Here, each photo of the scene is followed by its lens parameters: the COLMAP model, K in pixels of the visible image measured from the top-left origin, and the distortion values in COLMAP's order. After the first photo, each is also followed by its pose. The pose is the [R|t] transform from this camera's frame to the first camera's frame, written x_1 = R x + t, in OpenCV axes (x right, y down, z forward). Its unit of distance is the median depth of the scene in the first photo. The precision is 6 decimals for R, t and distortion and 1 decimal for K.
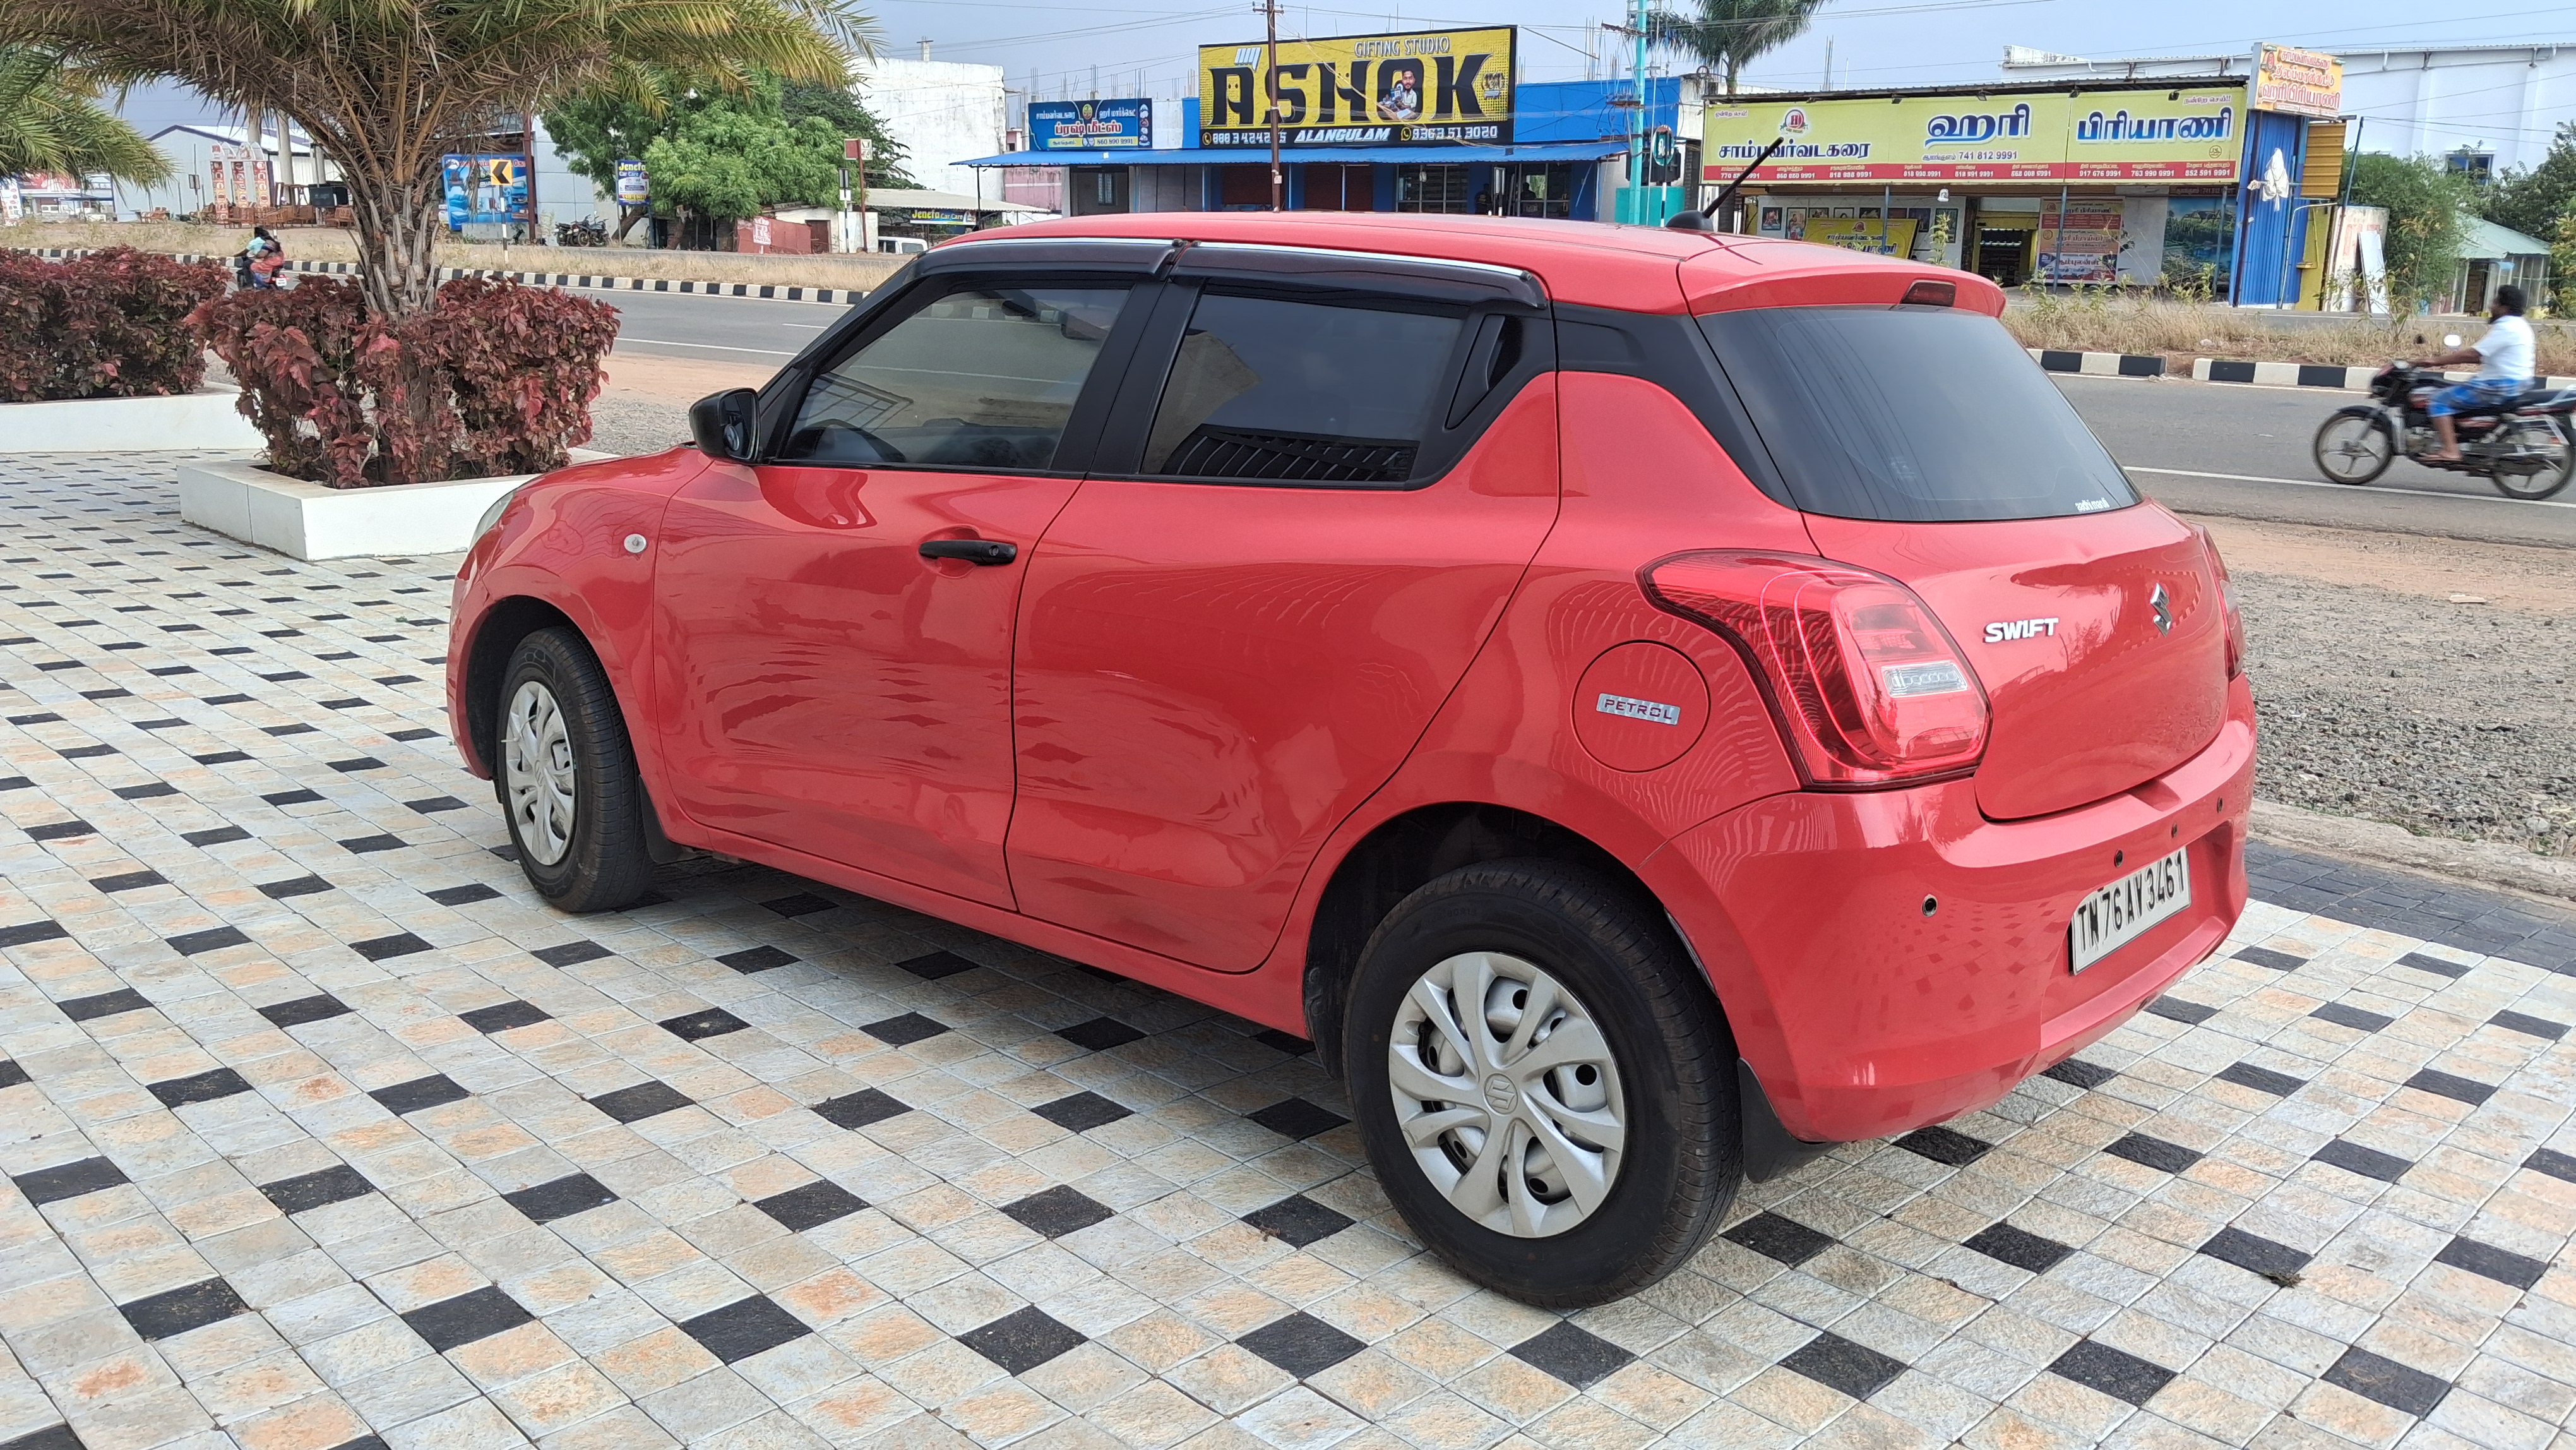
lens RADIAL K [[2122.6, 0, 1288.9], [0, 2122.6, 629.7], [0, 0, 1]] dist [-0.003073, 0.001244]
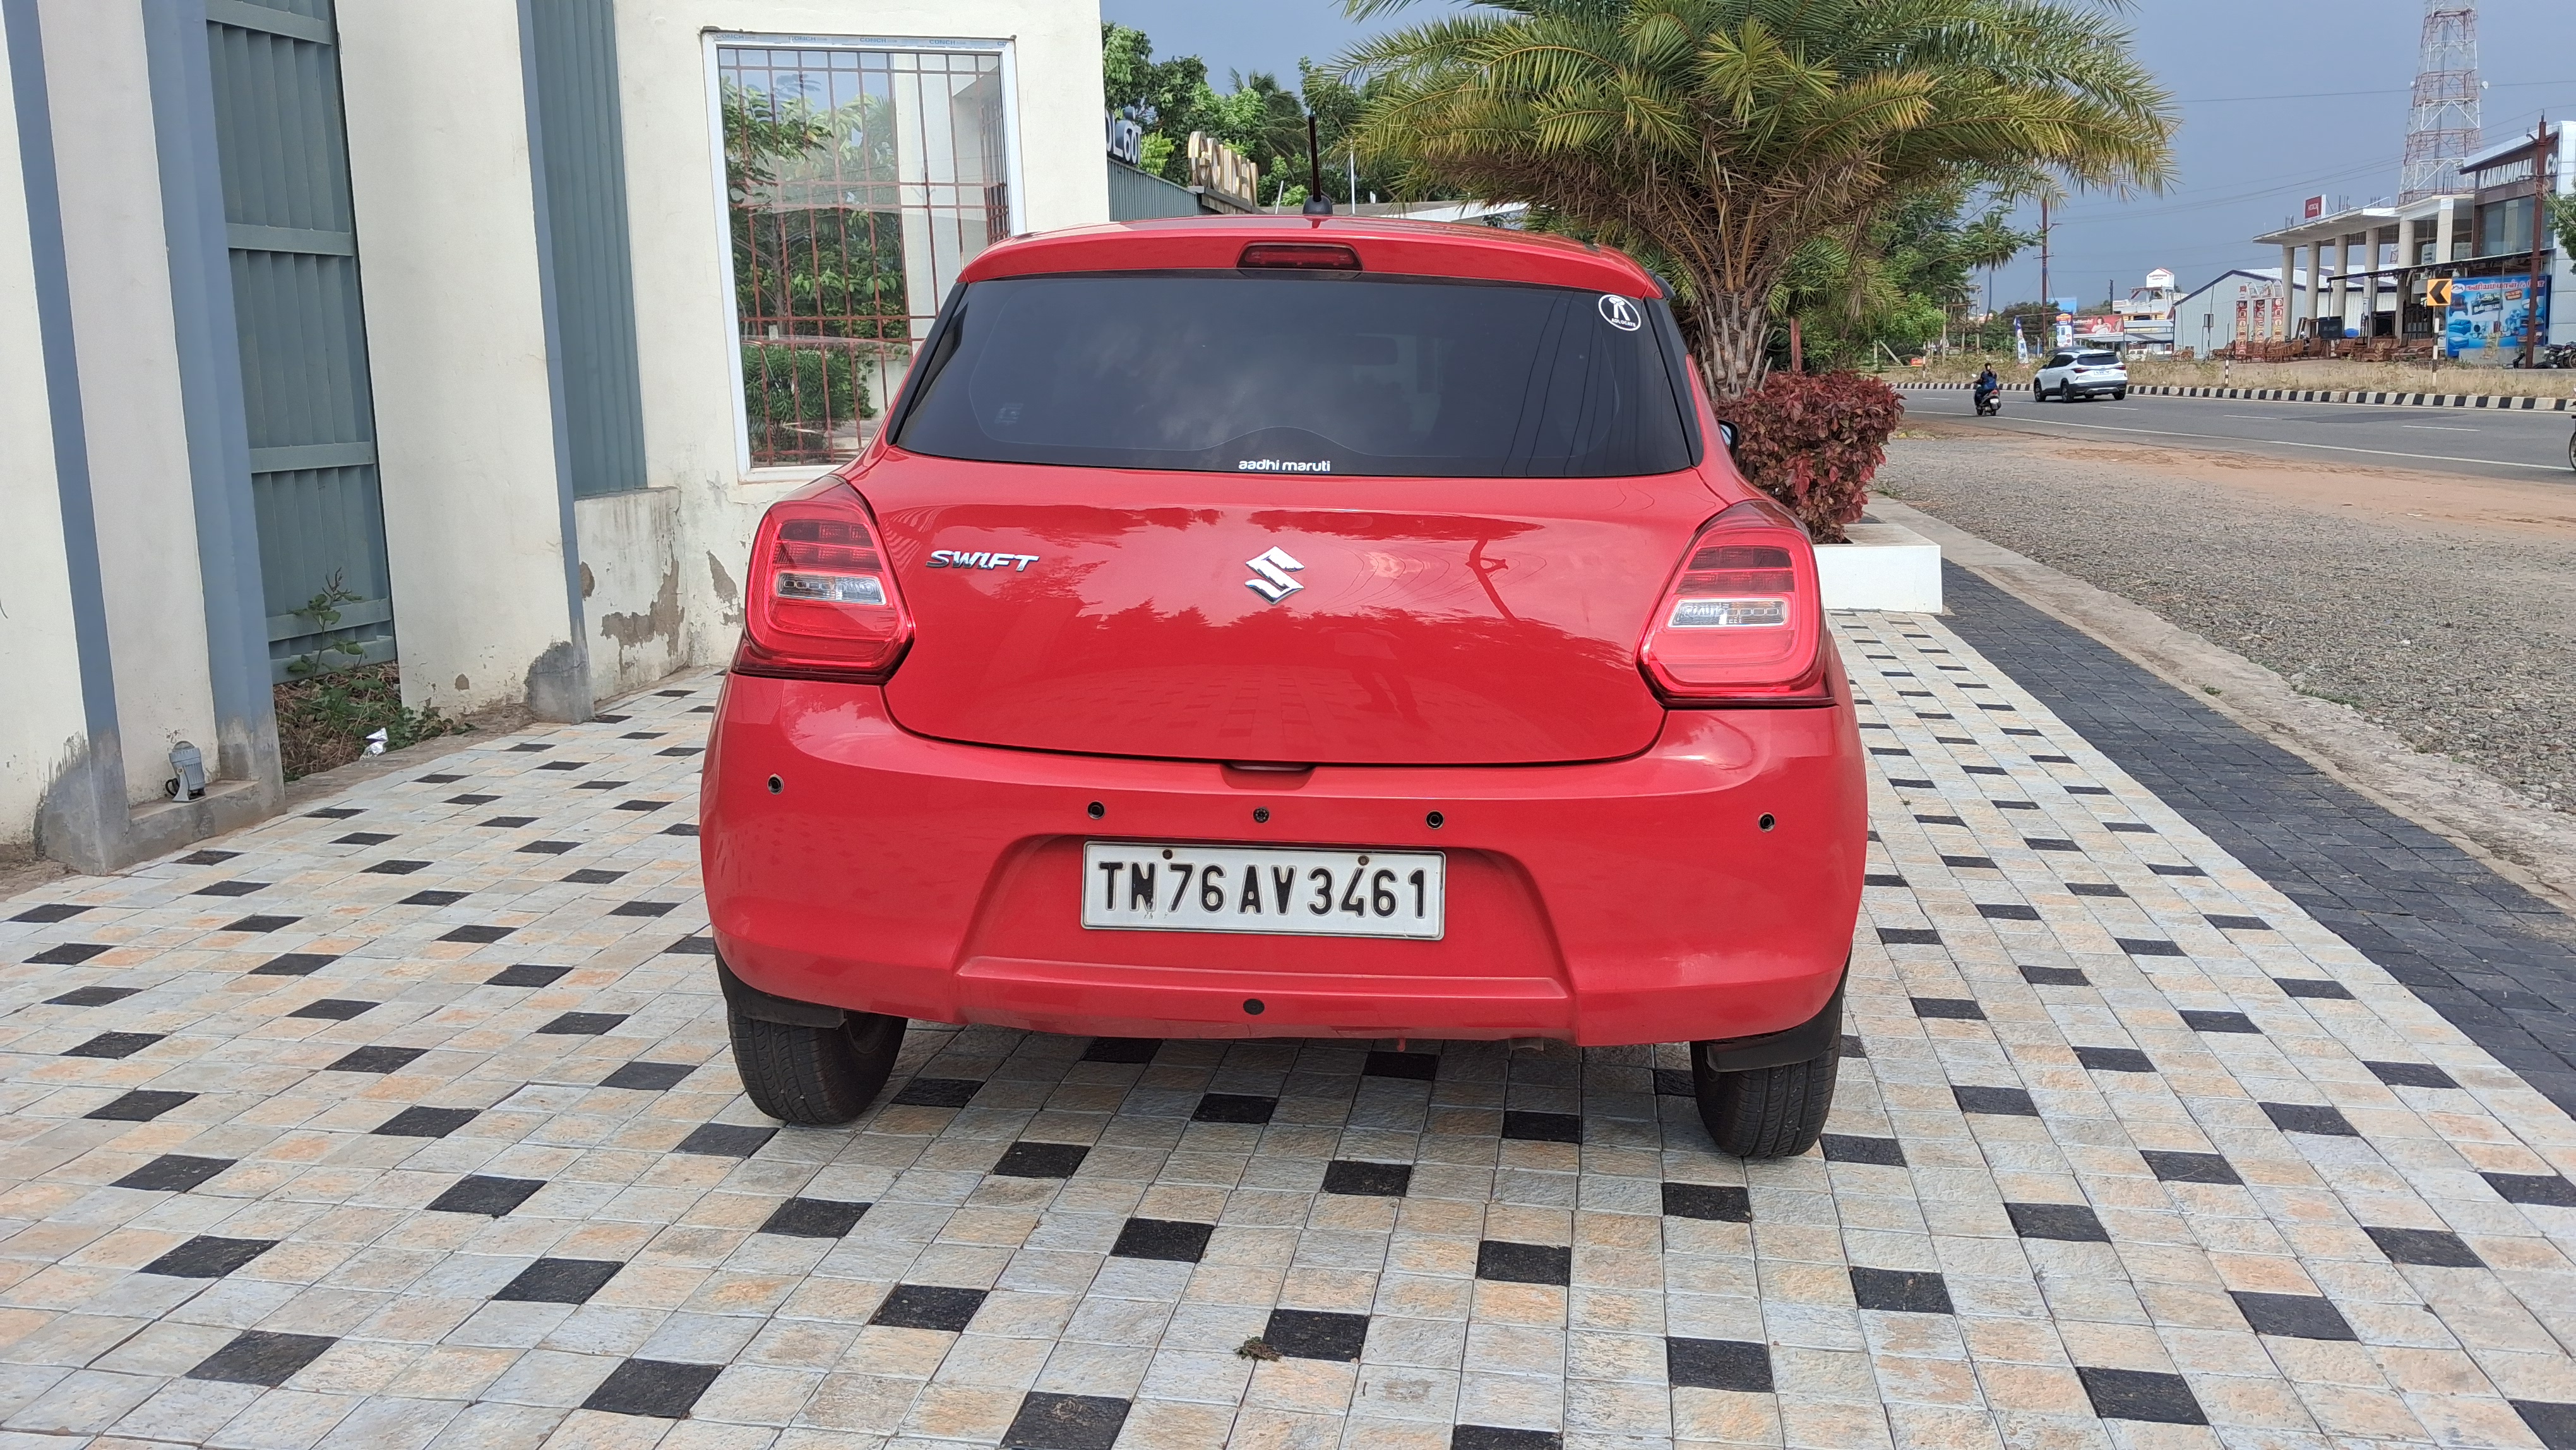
lens RADIAL K [[2015.8, 0, 1288.0], [0, 2015.8, 725.0], [0, 0, 1]] dist [0.016659, -0.007715]
pose [[0.589928, 0.109961, -0.799934, 0.349476], [-0.120607, 0.991570, 0.047360, 0.003362], [0.798398, 0.068539, 0.598217, 0.156103]]
